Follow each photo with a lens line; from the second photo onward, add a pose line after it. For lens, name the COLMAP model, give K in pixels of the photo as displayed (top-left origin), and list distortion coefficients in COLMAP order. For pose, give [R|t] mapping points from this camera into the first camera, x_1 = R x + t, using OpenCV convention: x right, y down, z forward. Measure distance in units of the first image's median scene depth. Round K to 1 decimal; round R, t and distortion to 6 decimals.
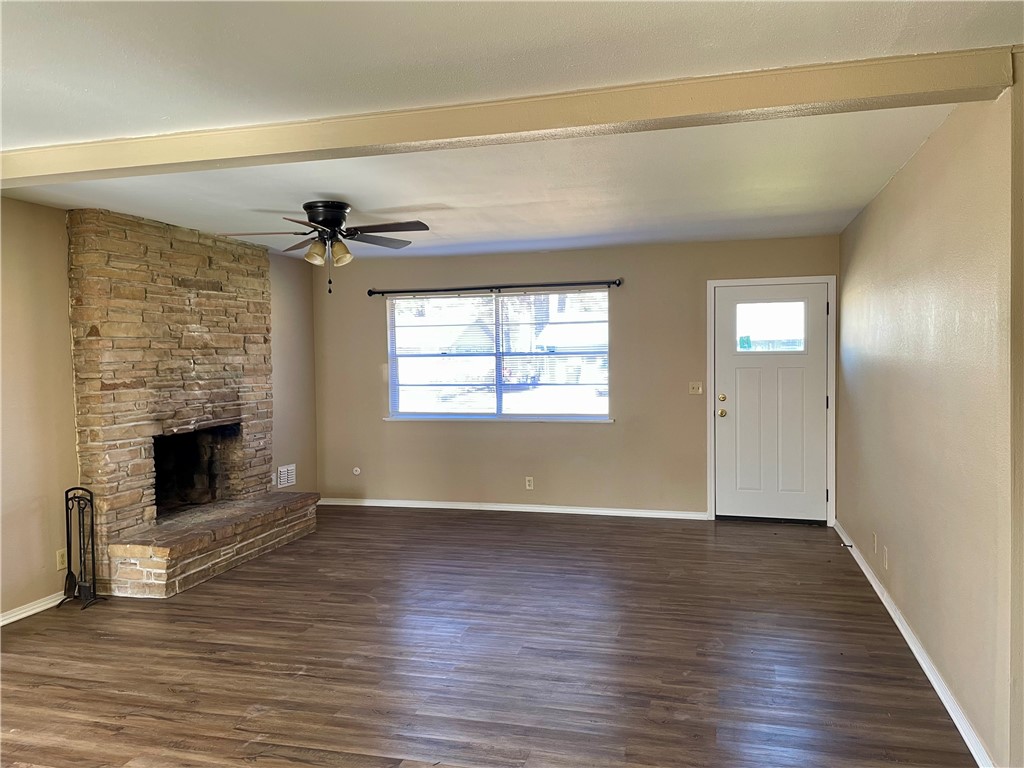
lens RADIAL K [[772.2, 0, 518.5], [0, 772.2, 383.2], [0, 0, 1]] dist [0.079746, -0.099922]
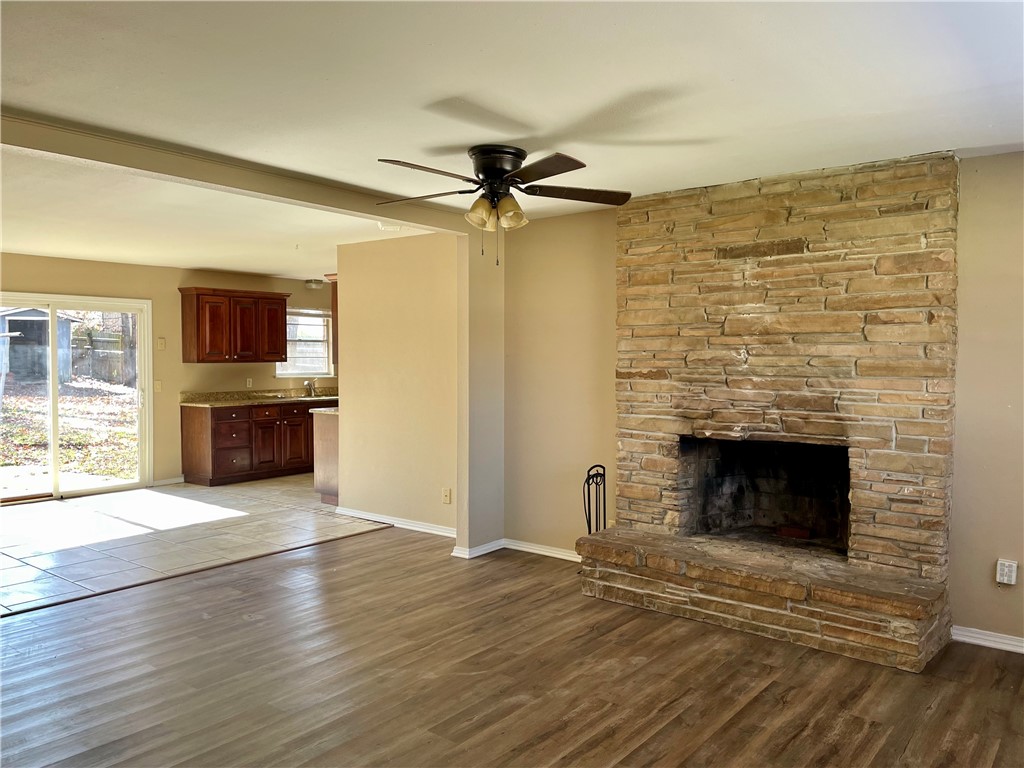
lens RADIAL K [[772.2, 0, 519.8], [0, 772.2, 380.3], [0, 0, 1]] dist [0.079746, -0.099922]
pose [[-0.397516, 0.046944, -0.916394, 0.355117], [-0.031628, 0.997396, 0.064813, -0.039217], [0.917050, 0.054748, -0.394996, 1.017872]]
